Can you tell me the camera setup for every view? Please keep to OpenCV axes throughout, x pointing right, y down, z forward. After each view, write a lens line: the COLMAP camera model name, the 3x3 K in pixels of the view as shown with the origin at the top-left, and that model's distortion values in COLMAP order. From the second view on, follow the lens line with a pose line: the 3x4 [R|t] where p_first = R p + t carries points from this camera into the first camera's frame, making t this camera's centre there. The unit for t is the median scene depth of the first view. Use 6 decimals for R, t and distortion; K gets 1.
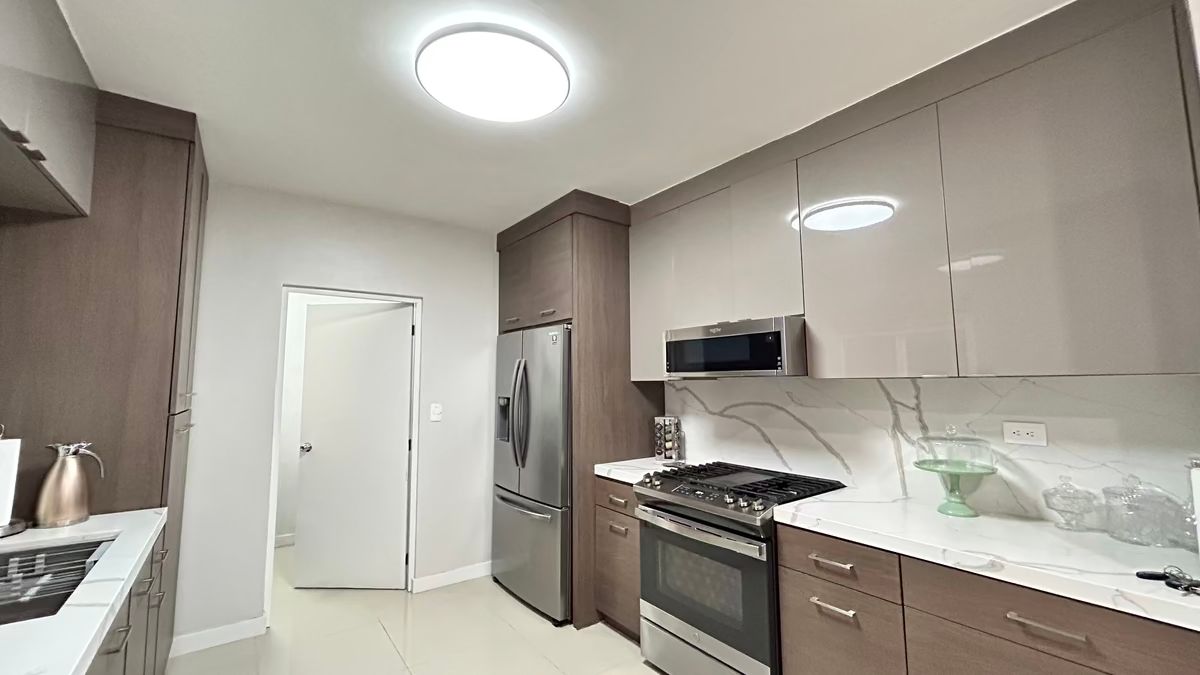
lens RADIAL K [[485.7, 0, 591.6], [0, 485.7, 338.0], [0, 0, 1]] dist [-0.001631, 0.002545]
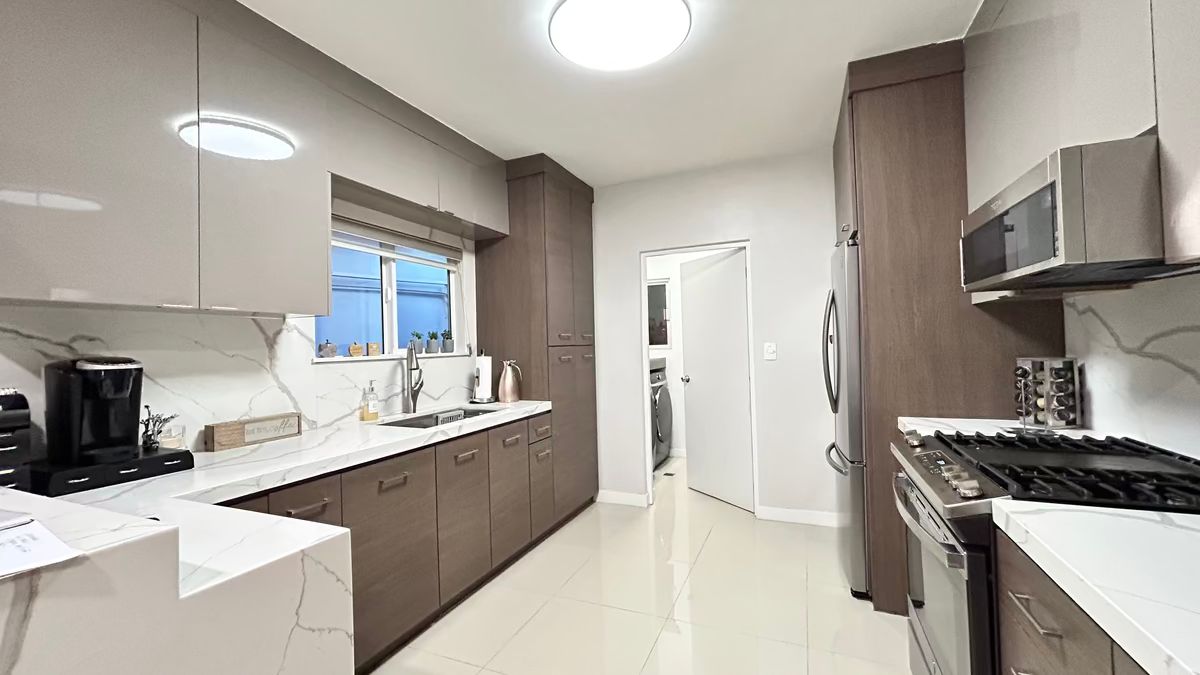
lens RADIAL K [[479.3, 0, 589.9], [0, 479.3, 336.8], [0, 0, 1]] dist [0.003013, -0.000053]
pose [[0.506306, -0.021324, -0.862090, 0.415318], [0.104186, 0.993884, 0.036605, 0.057856], [0.856037, -0.108351, 0.505431, 0.218116]]
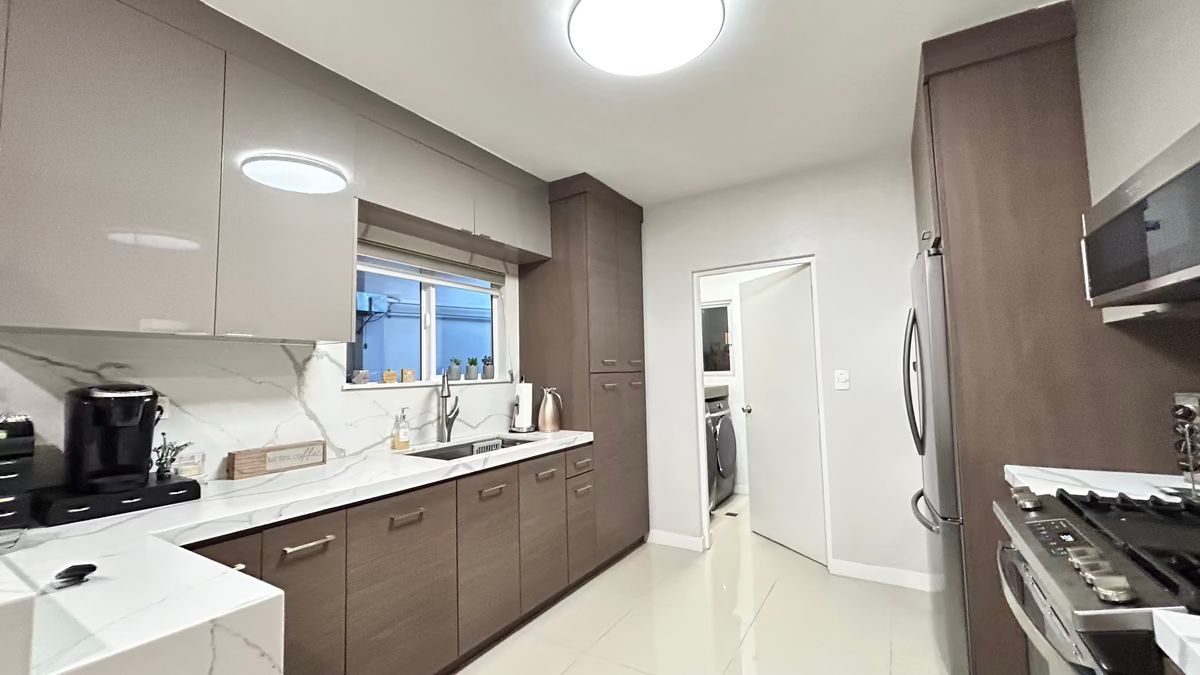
lens RADIAL K [[479.3, 0, 589.9], [0, 479.3, 336.8], [0, 0, 1]] dist [0.003013, -0.000053]
pose [[0.374695, -0.068534, -0.924612, 0.381696], [0.107211, 0.993777, -0.030214, 0.063183], [0.920928, -0.087807, 0.379711, 0.304787]]
